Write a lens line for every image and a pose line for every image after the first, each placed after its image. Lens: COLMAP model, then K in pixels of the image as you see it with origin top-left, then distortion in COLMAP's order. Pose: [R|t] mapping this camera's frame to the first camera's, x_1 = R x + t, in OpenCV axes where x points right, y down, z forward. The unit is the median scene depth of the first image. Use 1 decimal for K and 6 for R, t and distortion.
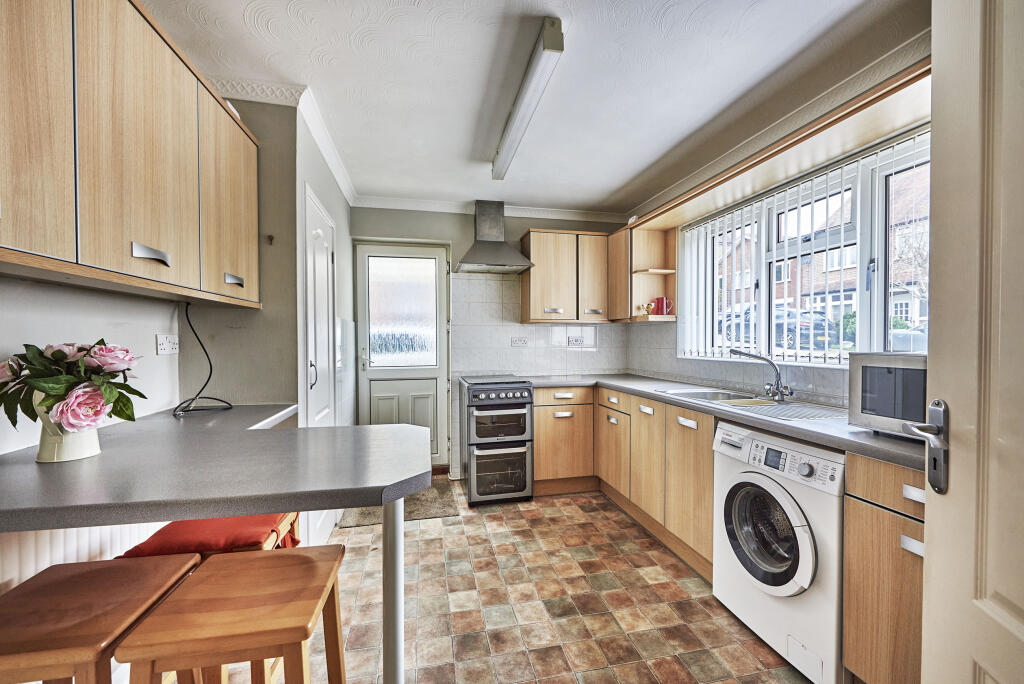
lens RADIAL K [[403.8, 0, 509.4], [0, 403.8, 342.5], [0, 0, 1]] dist [0.002378, 0.000045]
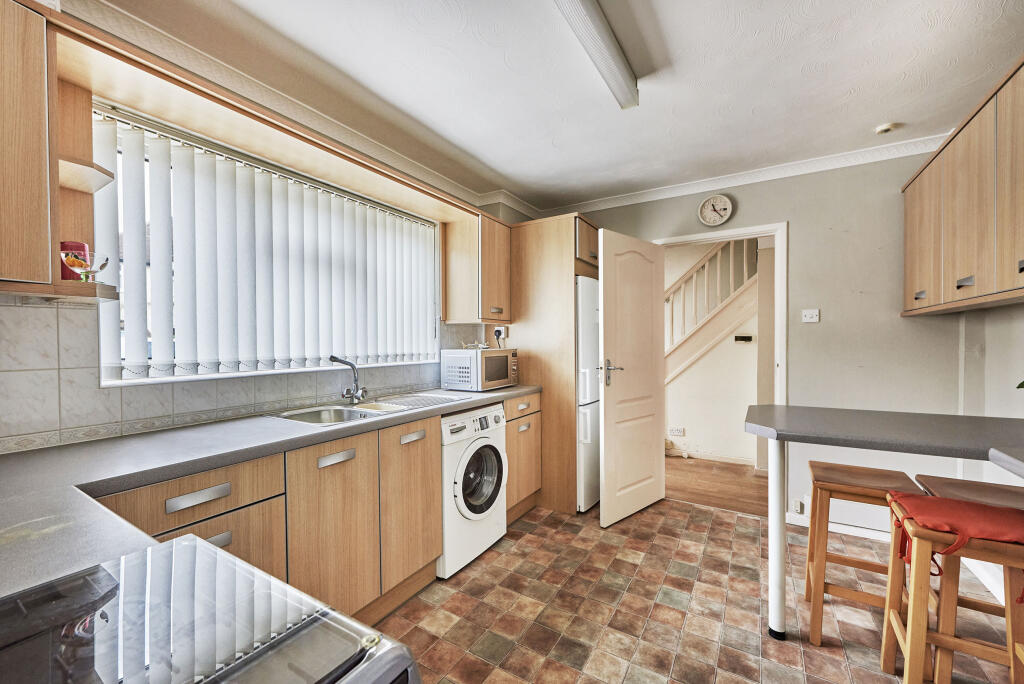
lens RADIAL K [[403.8, 0, 510.0], [0, 403.8, 344.5], [0, 0, 1]] dist [0.002378, 0.000045]
pose [[-0.720150, -0.002216, 0.693815, -0.409713], [0.011701, 0.999814, 0.015339, -0.021394], [-0.693720, 0.019165, -0.719990, 1.835650]]
